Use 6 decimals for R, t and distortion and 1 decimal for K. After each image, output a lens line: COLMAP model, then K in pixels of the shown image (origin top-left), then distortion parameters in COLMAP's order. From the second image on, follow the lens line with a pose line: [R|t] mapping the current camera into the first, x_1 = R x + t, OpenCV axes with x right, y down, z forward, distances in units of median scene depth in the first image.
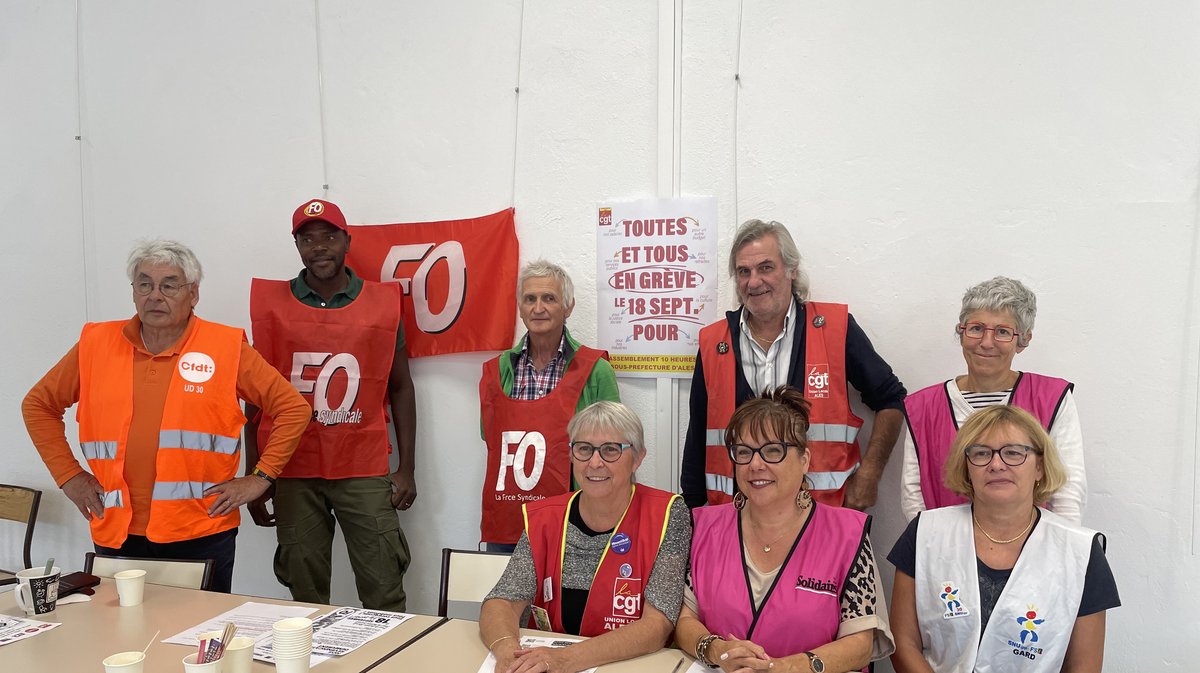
lens RADIAL K [[895.2, 0, 601.7], [0, 895.2, 341.7], [0, 0, 1]] dist [-0.003689, 0.002014]
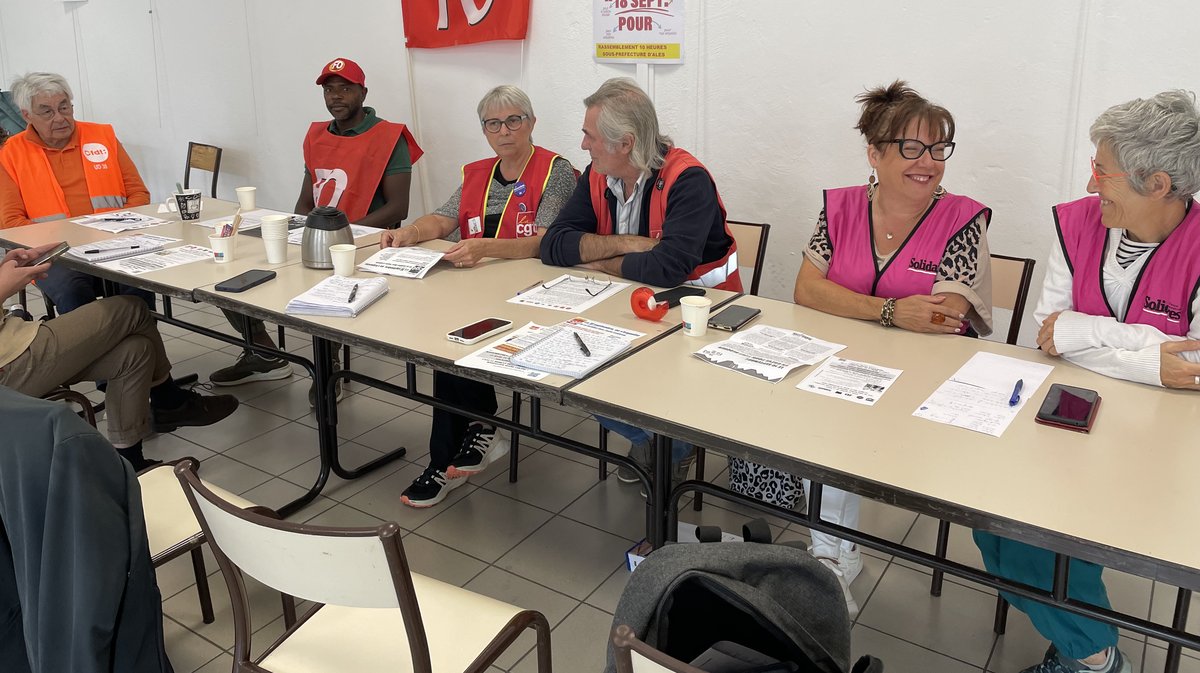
lens RADIAL K [[895.2, 0, 596.3], [0, 895.2, 334.7], [0, 0, 1]] dist [-0.003689, 0.002014]
pose [[0.958430, 0.079030, -0.274164, 0.368980], [0.017872, 0.942361, 0.334121, -0.018999], [0.284767, -0.325131, 0.901775, -0.218487]]
